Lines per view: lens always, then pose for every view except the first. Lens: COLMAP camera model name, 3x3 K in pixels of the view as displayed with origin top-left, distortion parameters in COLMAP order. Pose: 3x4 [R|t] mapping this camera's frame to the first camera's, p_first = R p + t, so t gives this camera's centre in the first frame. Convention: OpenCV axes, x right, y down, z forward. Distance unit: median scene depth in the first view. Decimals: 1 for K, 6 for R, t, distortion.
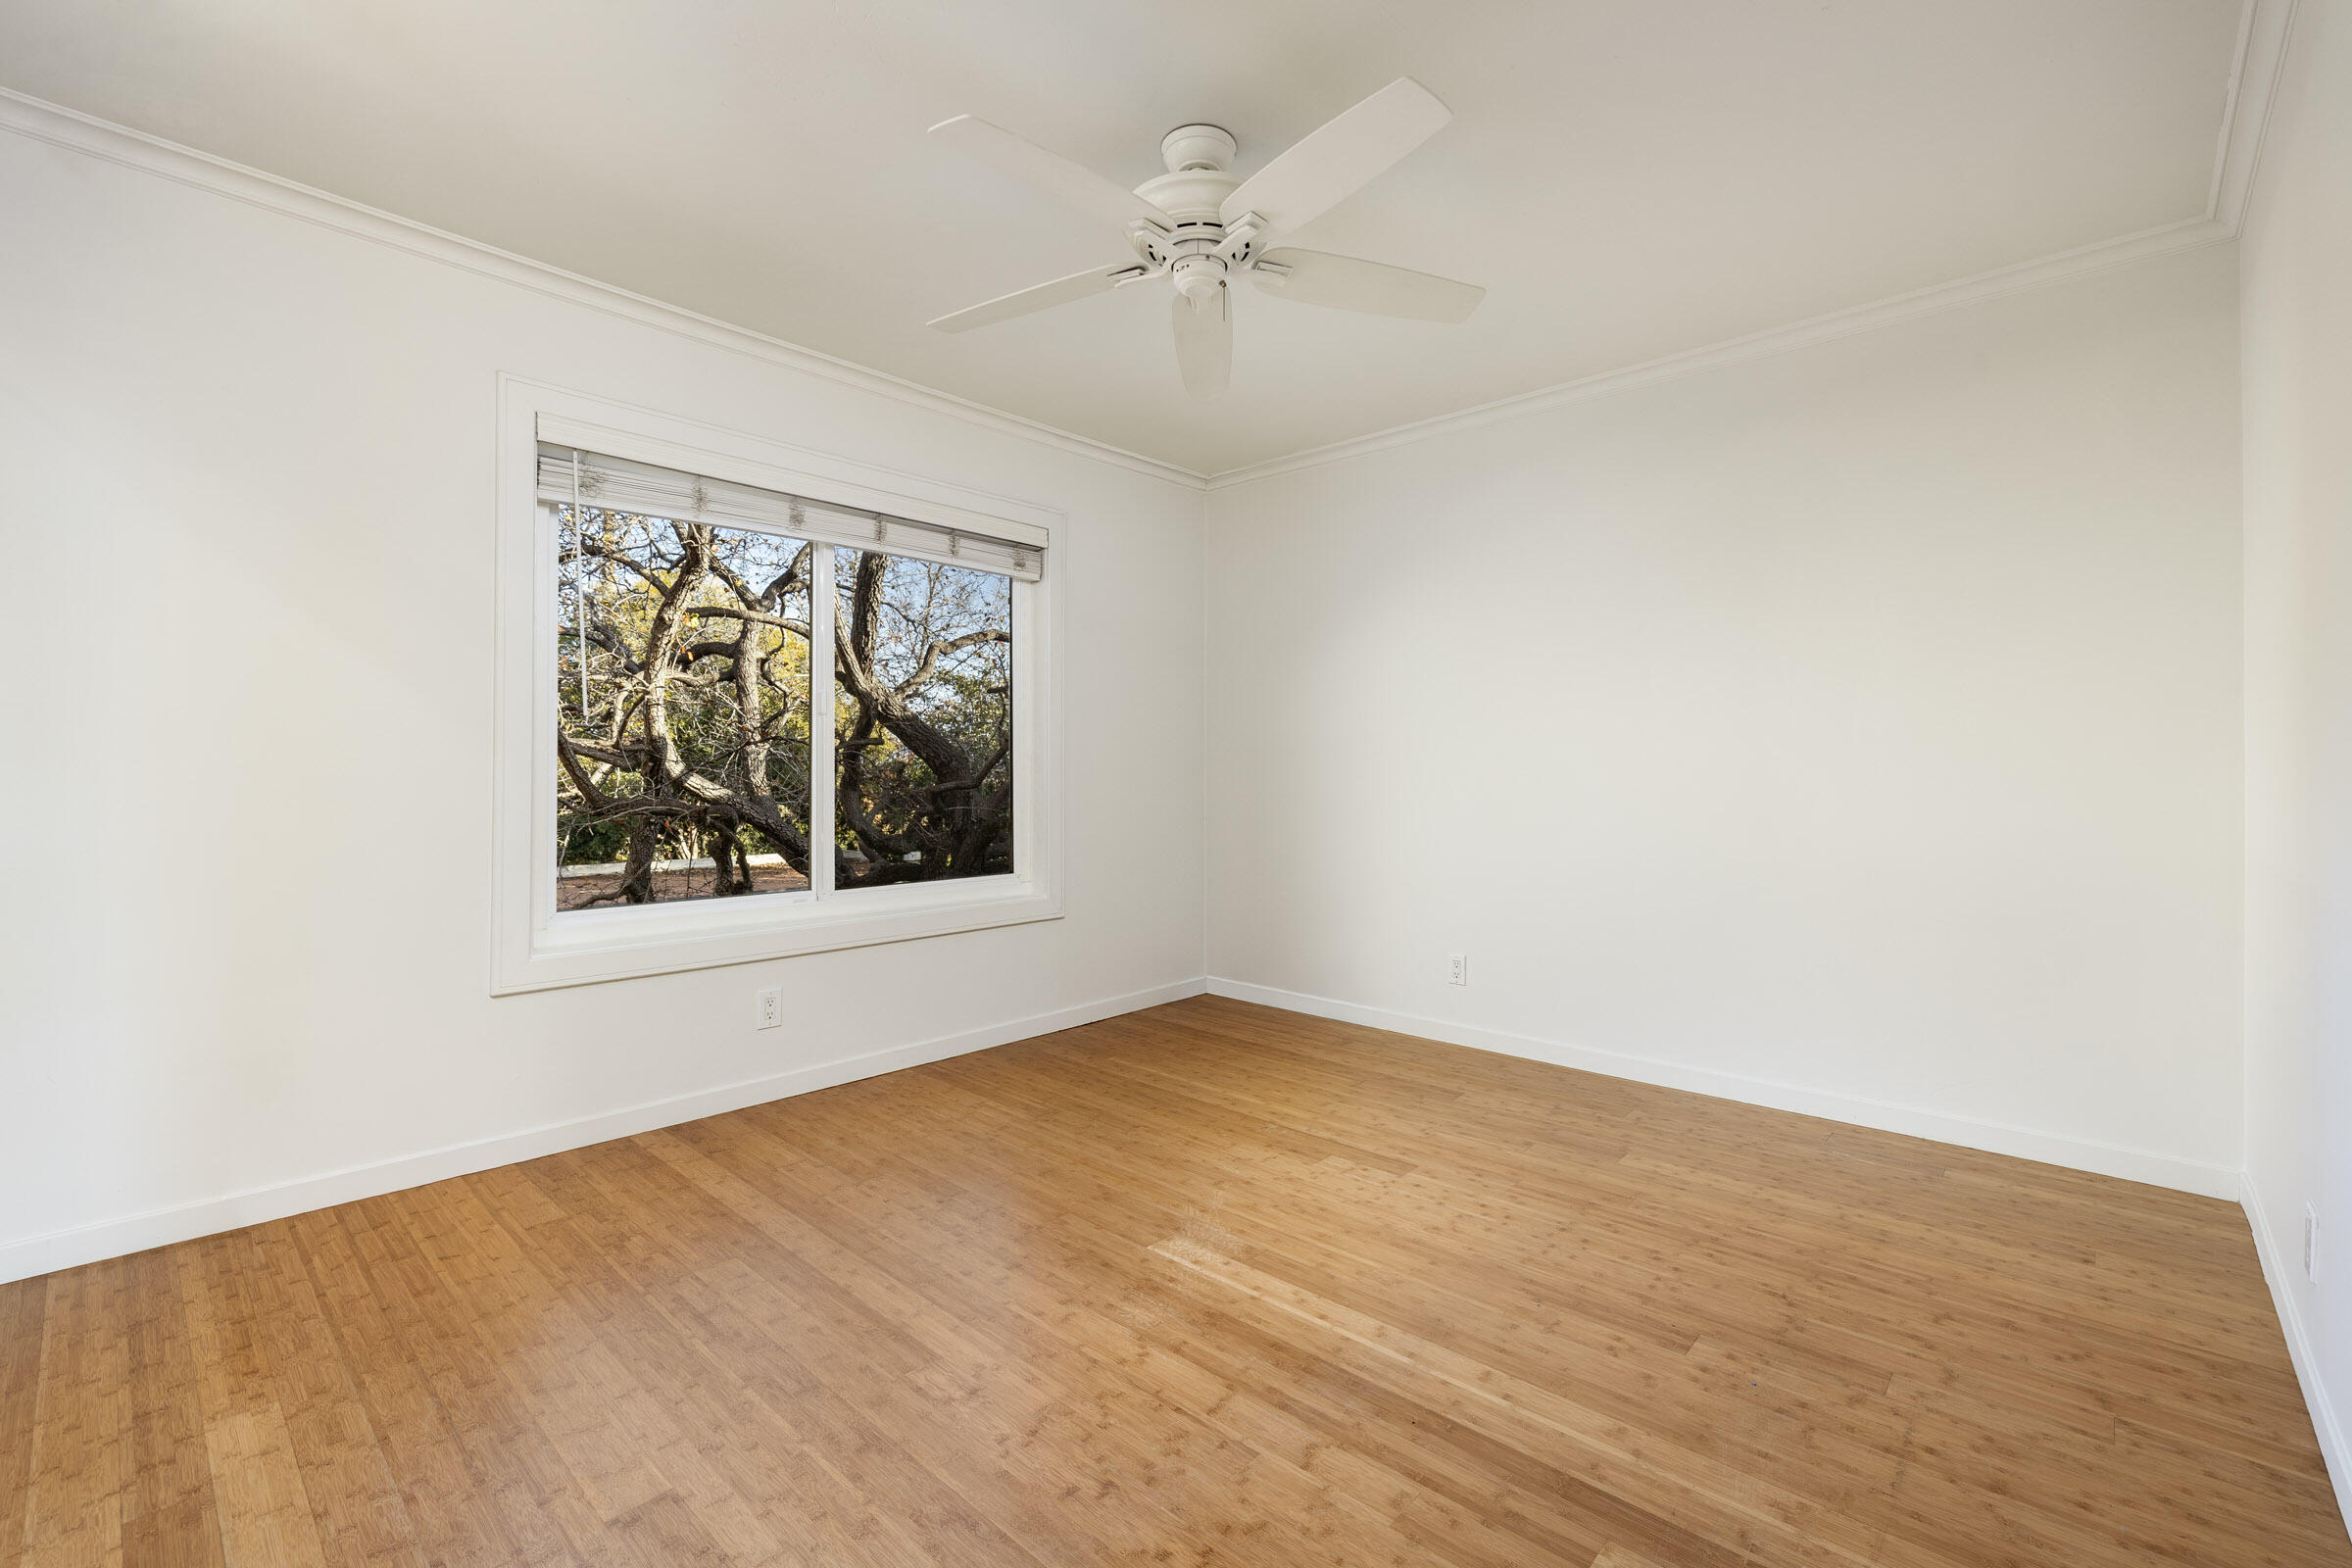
lens RADIAL K [[1003.4, 0, 1174.1], [0, 1003.4, 773.6], [0, 0, 1]] dist [-0.000976, 0.000381]
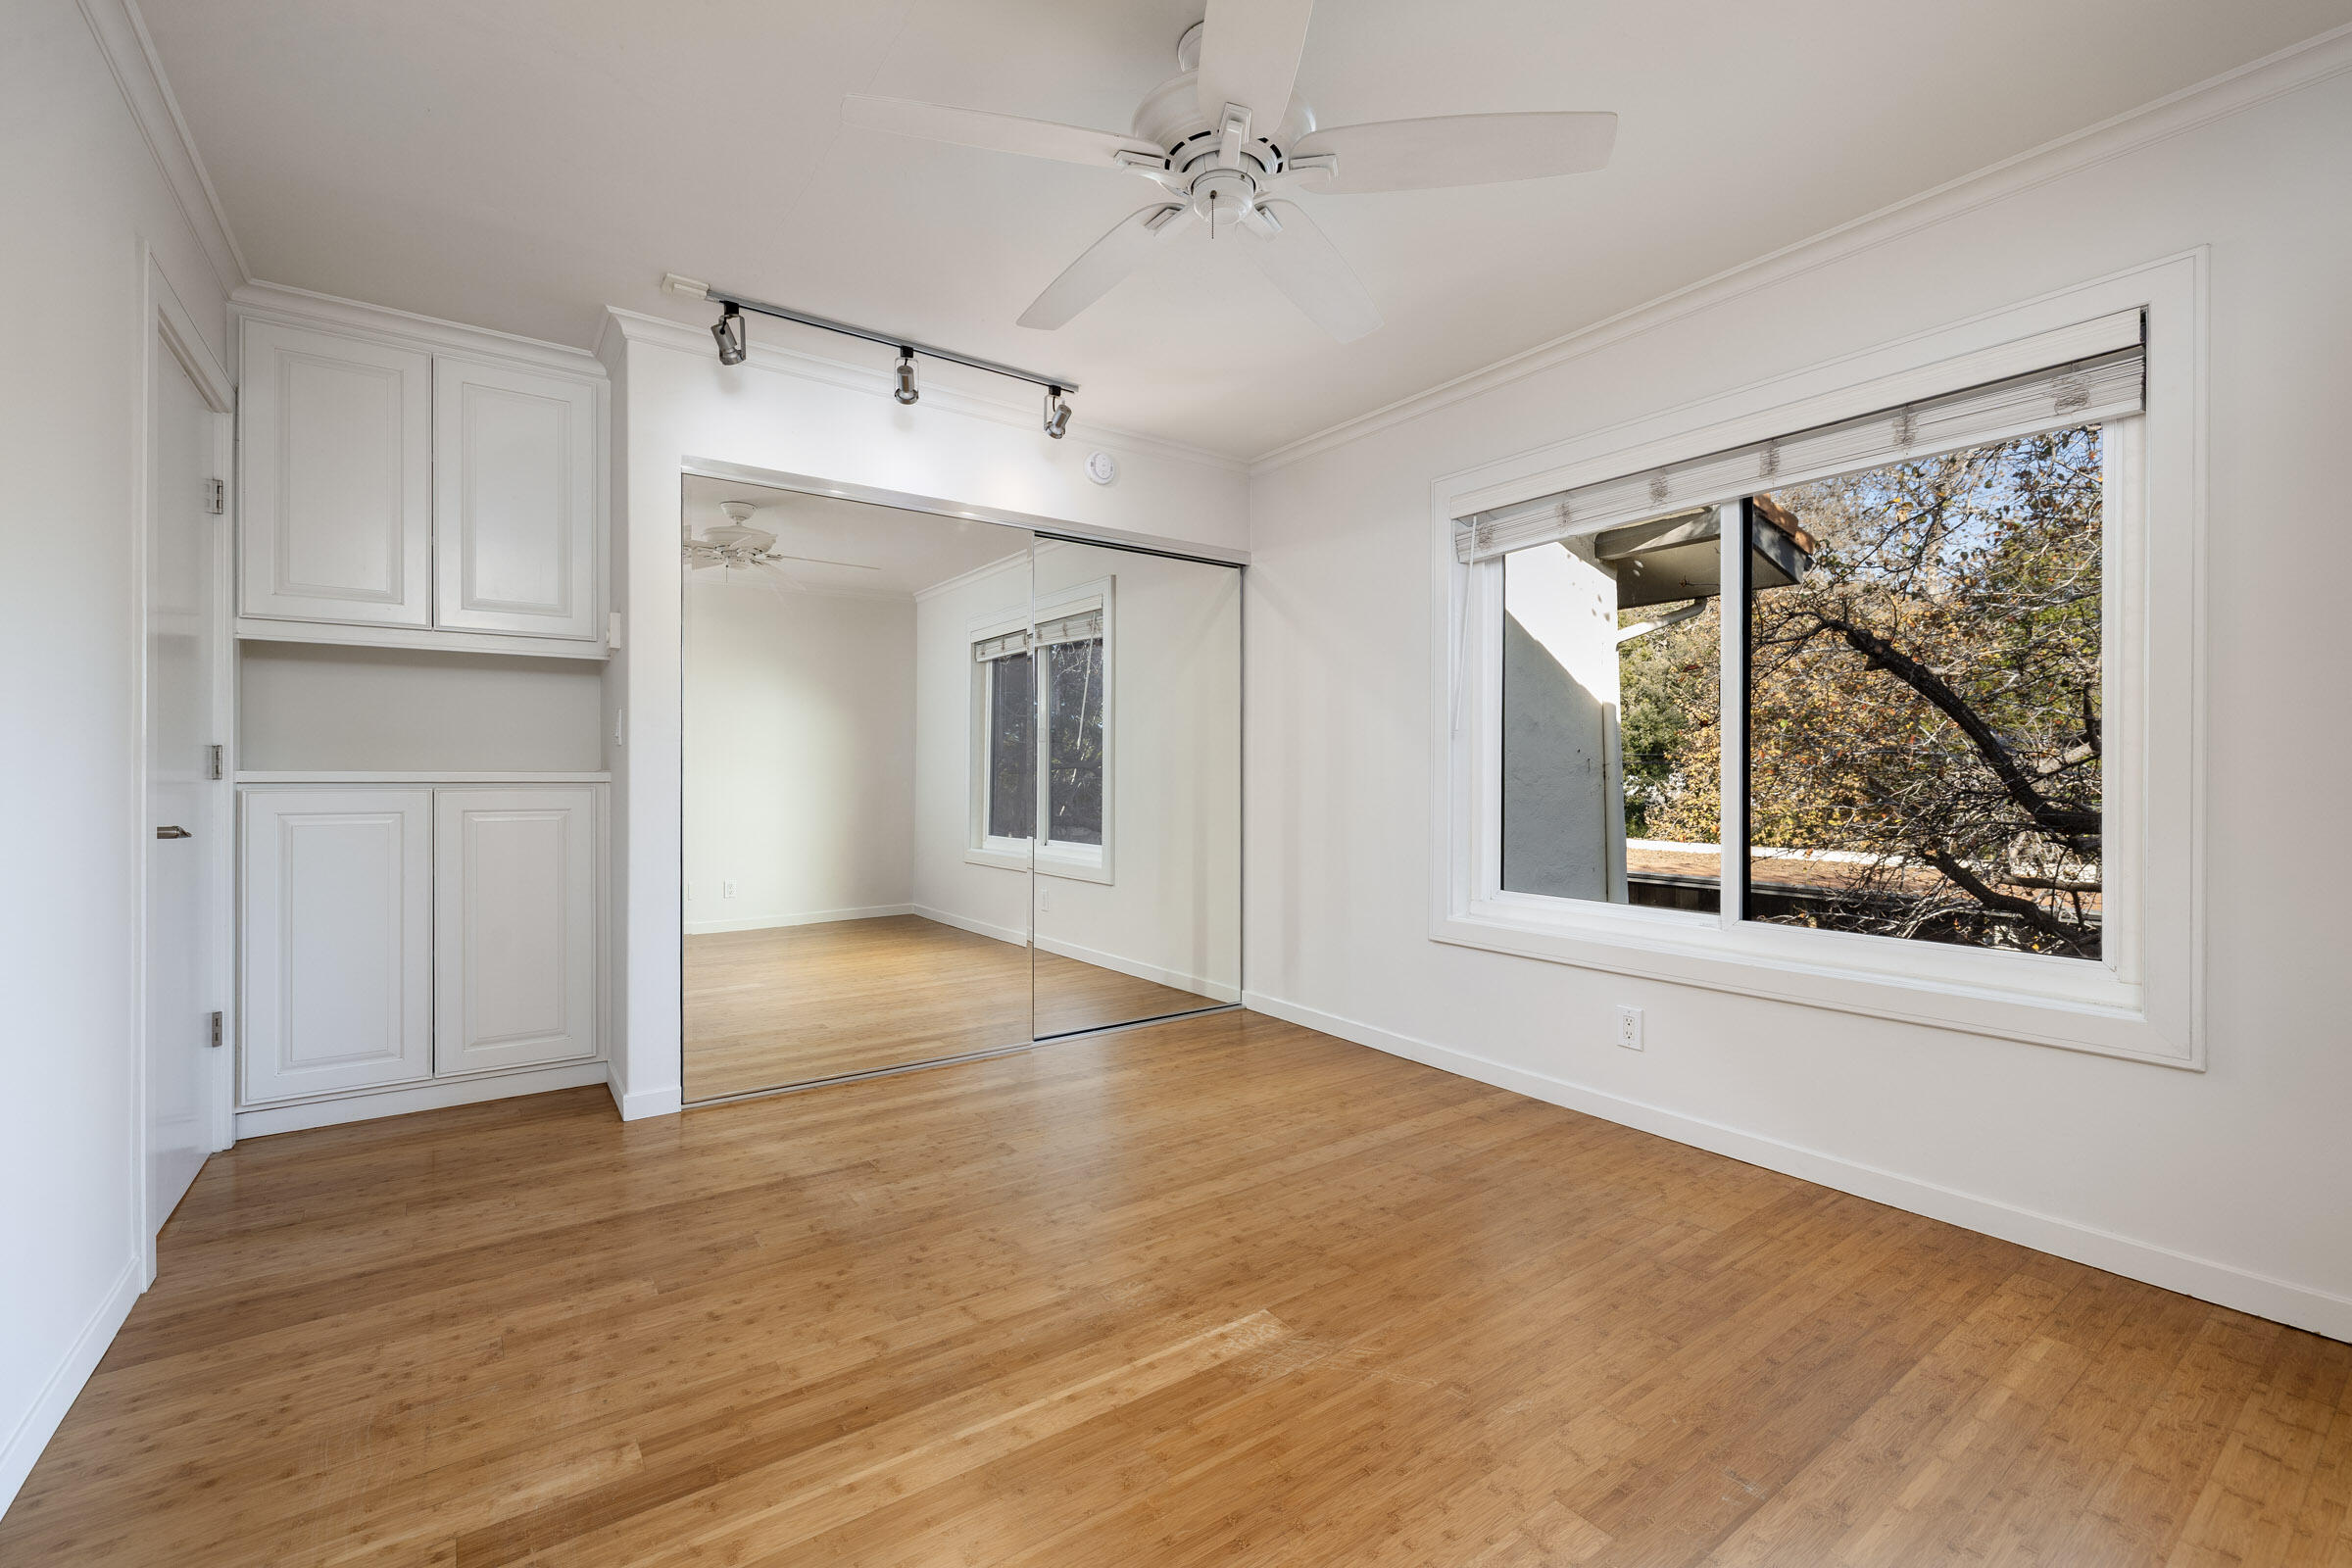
lens RADIAL K [[1003.4, 0, 1174.1], [0, 1003.4, 773.6], [0, 0, 1]] dist [-0.000976, 0.000381]
pose [[-0.199662, -0.003819, -0.979857, 0.908273], [-0.003157, 0.999990, -0.003254, 0.002461], [0.979860, 0.002444, -0.199672, 1.161850]]
